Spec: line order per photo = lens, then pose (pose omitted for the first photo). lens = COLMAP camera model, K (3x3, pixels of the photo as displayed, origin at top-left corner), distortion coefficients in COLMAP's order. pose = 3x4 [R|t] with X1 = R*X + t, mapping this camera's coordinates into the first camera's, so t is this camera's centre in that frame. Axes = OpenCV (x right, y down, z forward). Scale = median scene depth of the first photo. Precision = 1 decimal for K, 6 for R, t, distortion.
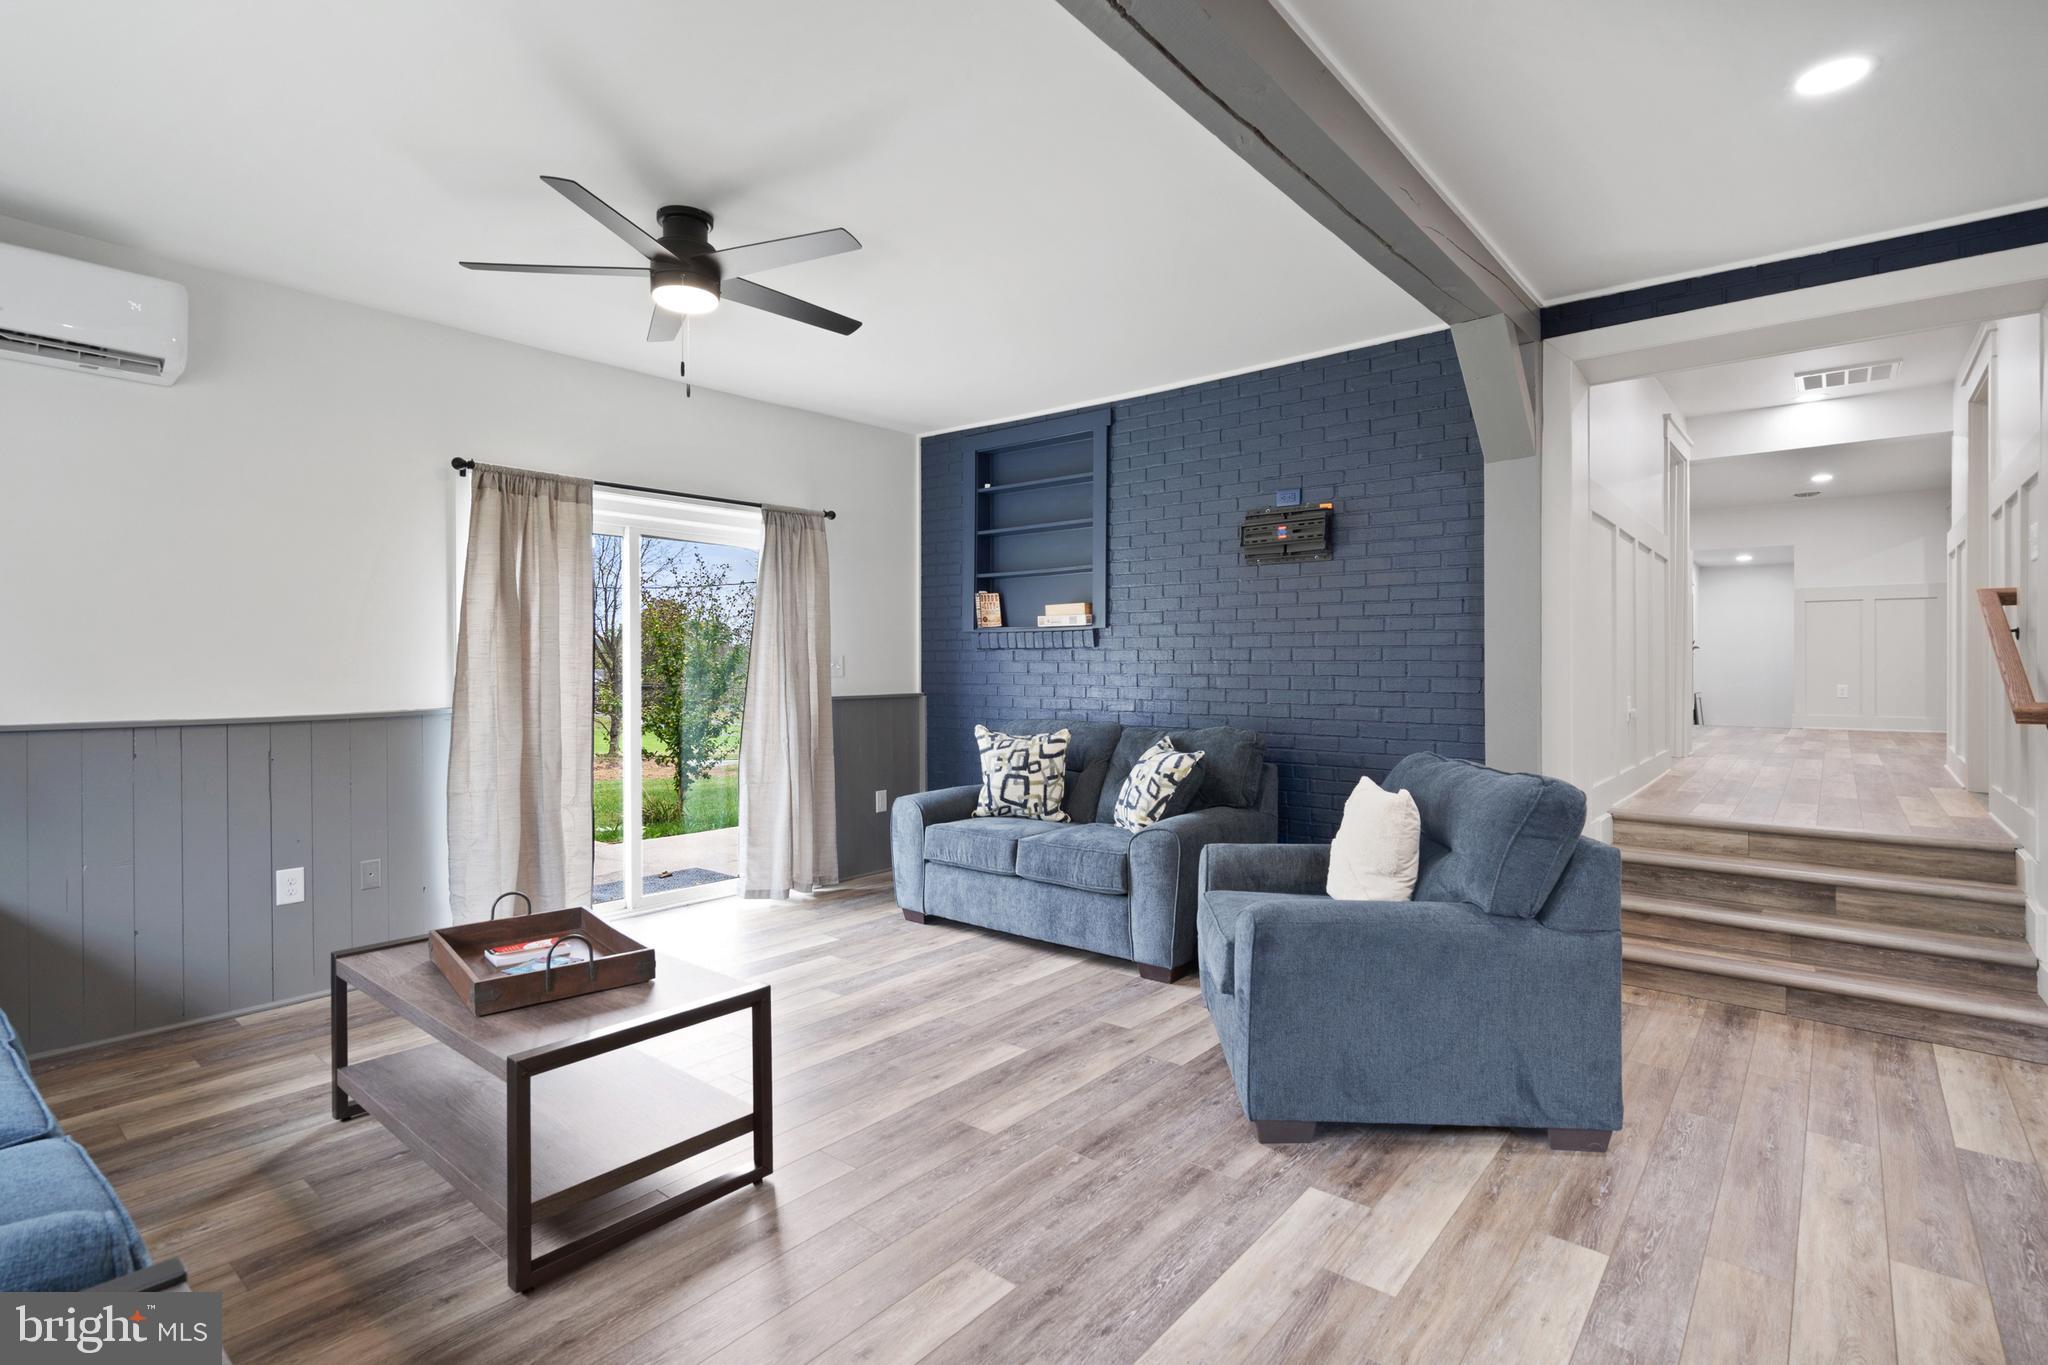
lens RADIAL K [[980.6, 0, 1014.6], [0, 980.6, 668.3], [0, 0, 1]] dist [-0.000015, -0.000037]
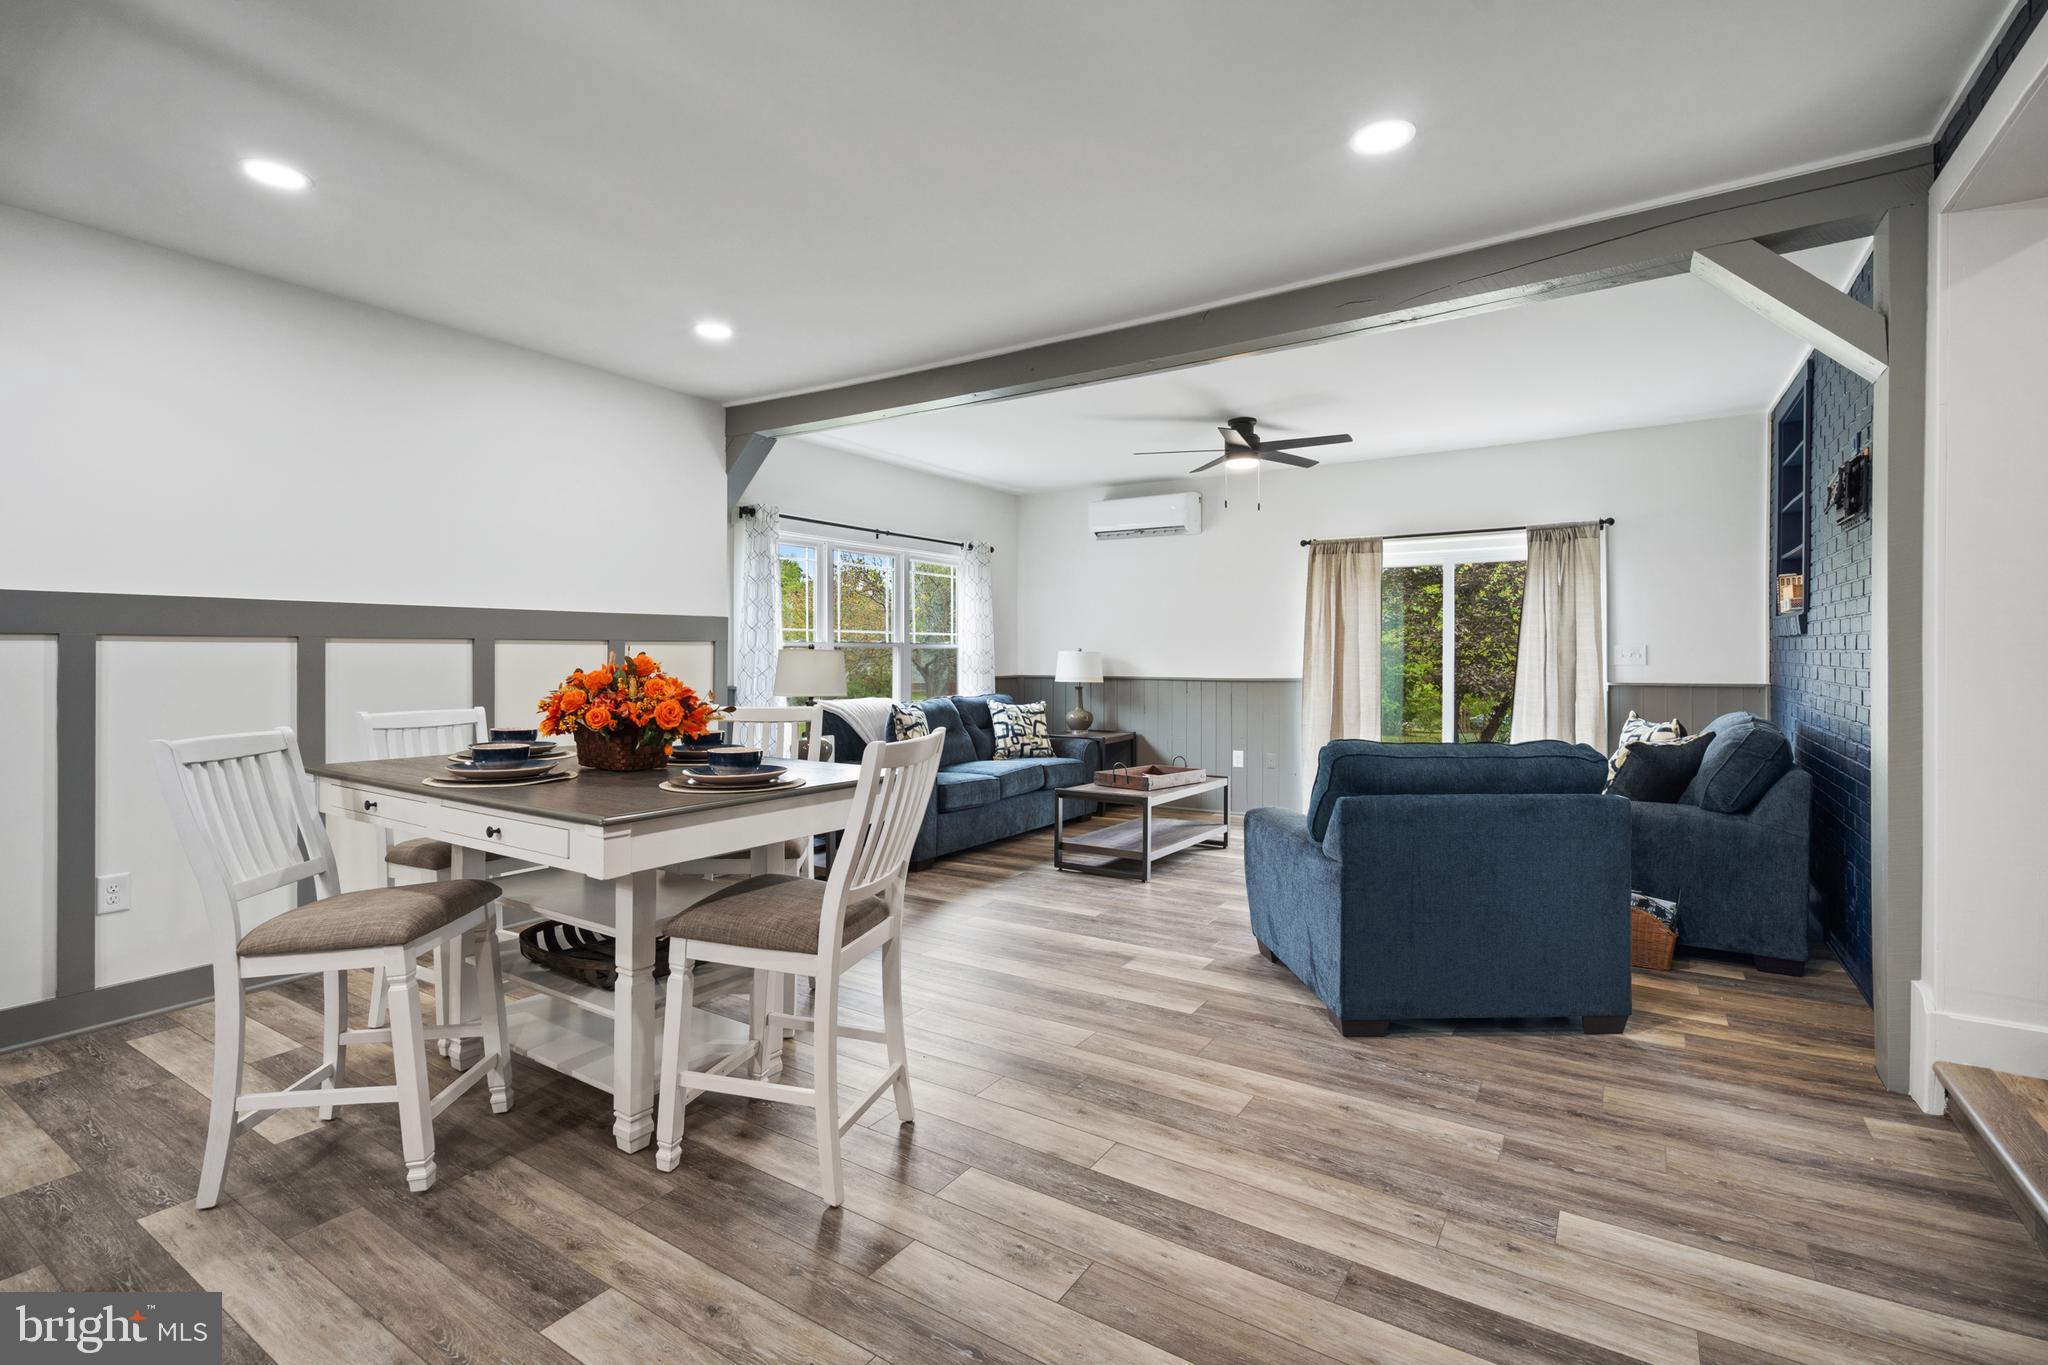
lens RADIAL K [[933.7, 0, 1024.2], [0, 933.7, 656.2], [0, 0, 1]] dist [0.000095, 0.001395]
pose [[0.129225, 0.005377, -0.991601, 1.485487], [-0.004550, 0.999978, 0.004829, -0.006729], [0.991605, 0.003887, 0.129246, 0.359418]]
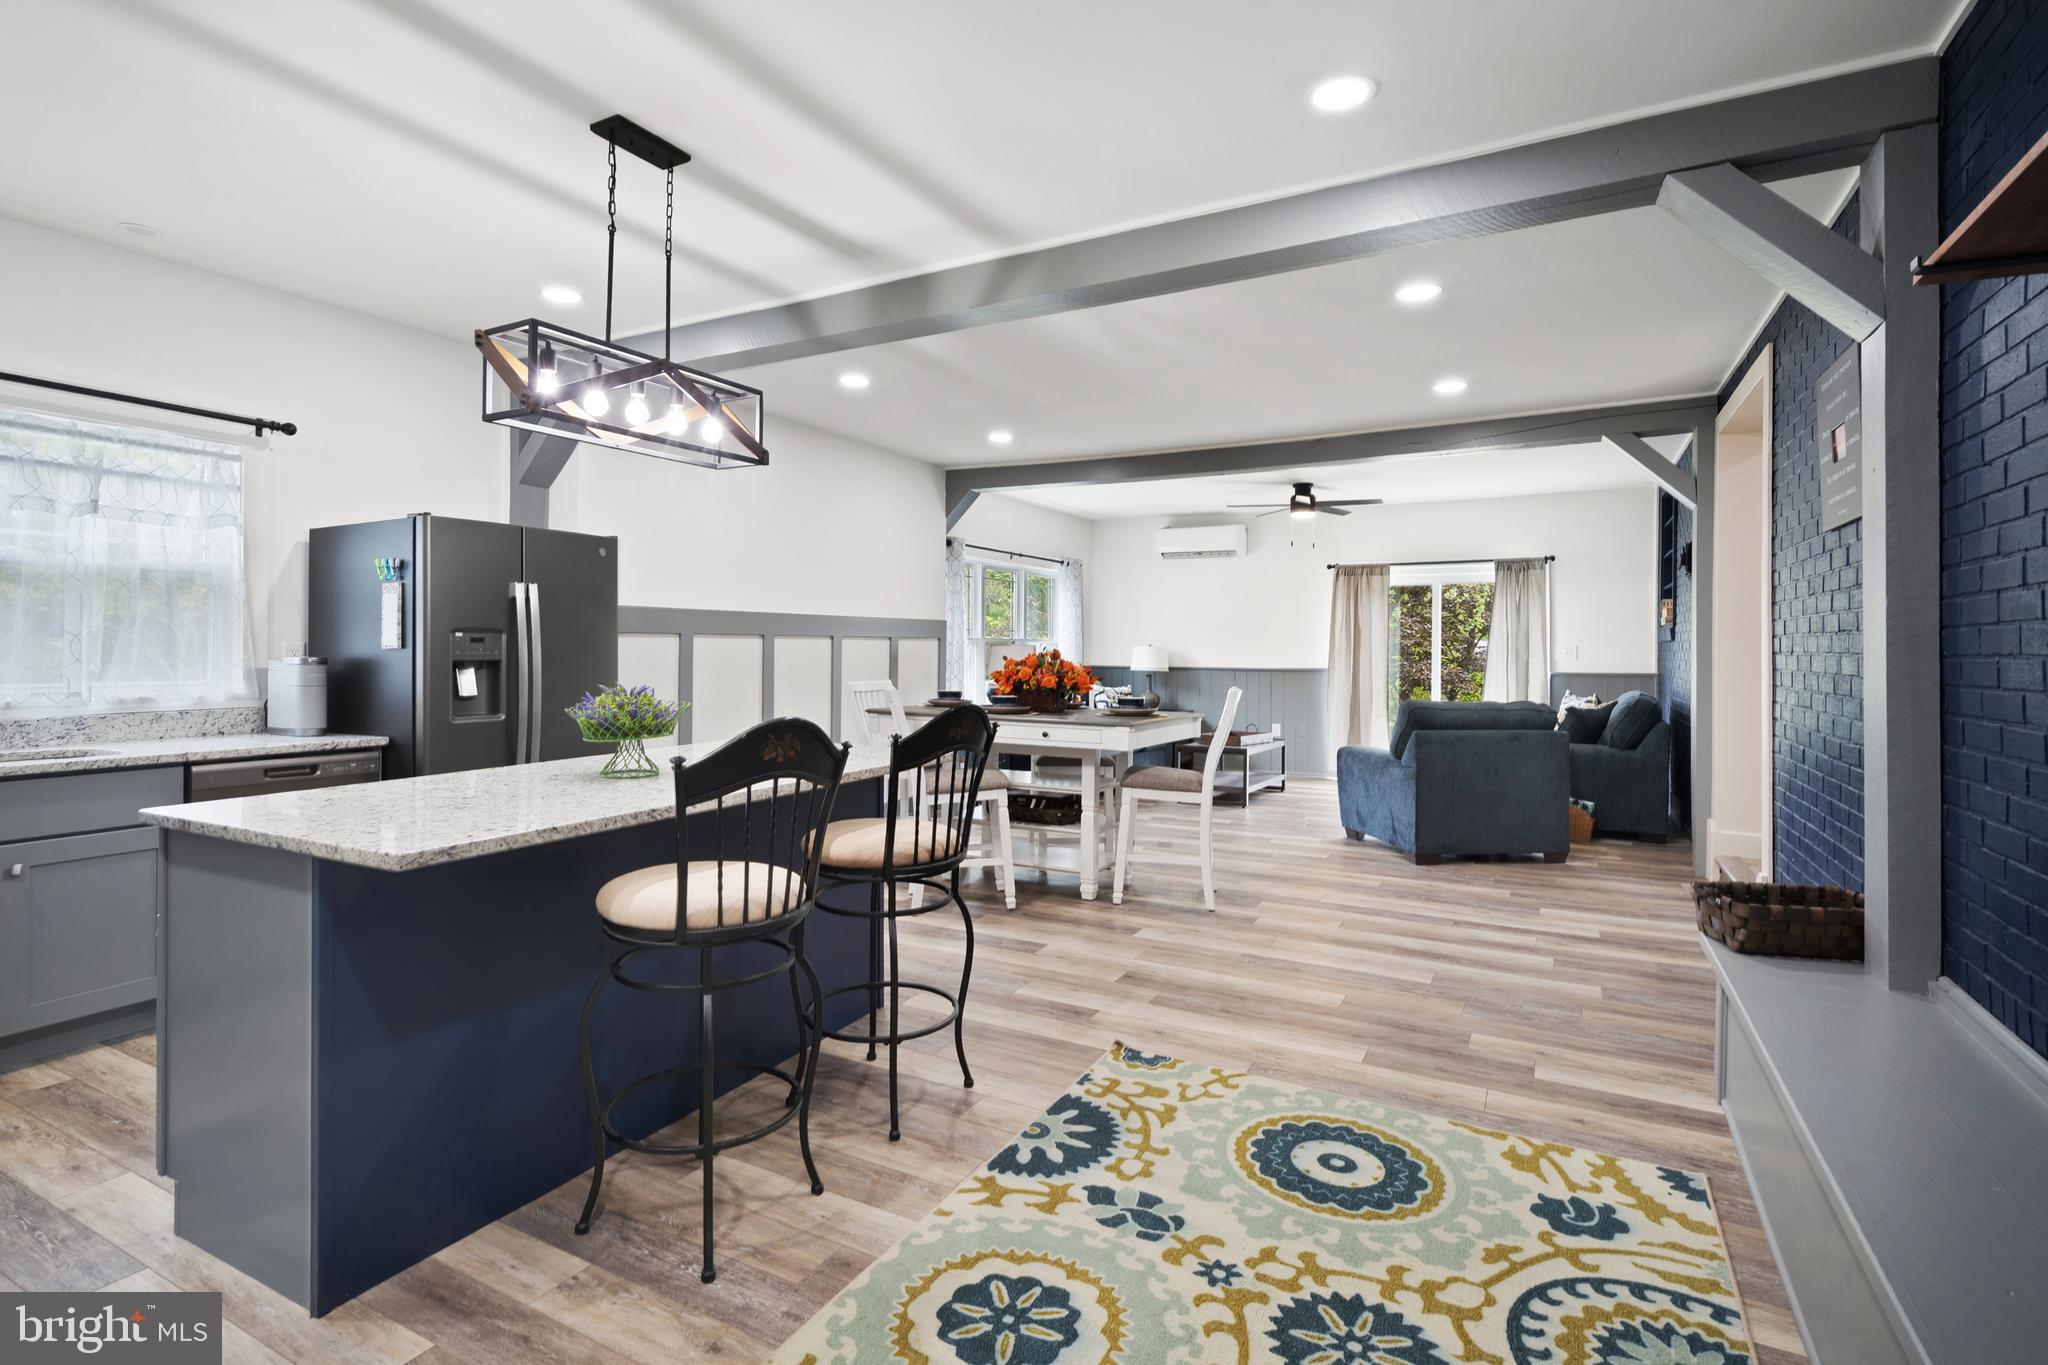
lens RADIAL K [[988.2, 0, 1018.8], [0, 988.2, 640.8], [0, 0, 1]] dist [0.001207, -0.000280]
pose [[0.204742, -0.001902, -0.978814, 2.266057], [-0.012186, 0.999916, -0.004492, -0.007977], [0.978740, 0.012848, 0.204701, -0.332866]]
